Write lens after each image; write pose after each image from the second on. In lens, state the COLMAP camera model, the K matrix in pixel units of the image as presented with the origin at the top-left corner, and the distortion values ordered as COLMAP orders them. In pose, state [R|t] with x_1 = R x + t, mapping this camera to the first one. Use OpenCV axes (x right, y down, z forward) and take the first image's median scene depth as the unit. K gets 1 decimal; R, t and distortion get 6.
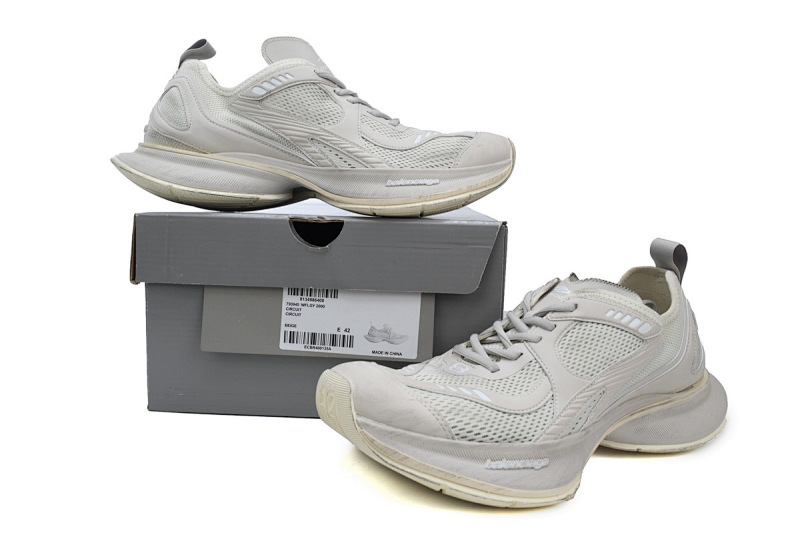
lens RADIAL K [[691.9, 0, 400.0], [0, 691.9, 266.5], [0, 0, 1]] dist [0.001081, -0.006257]
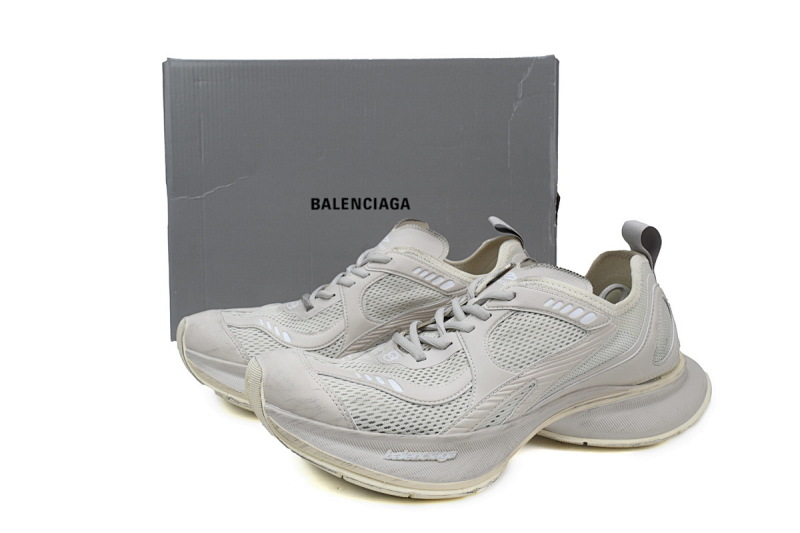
lens RADIAL K [[691.9, 0, 400.0], [0, 691.9, 266.5], [0, 0, 1]] dist [0.001081, -0.006257]
pose [[0.983935, 0.000162, -0.178525, 0.284219], [0.009346, 0.998582, 0.052415, -0.036901], [0.178281, -0.053241, 0.982538, 0.020815]]
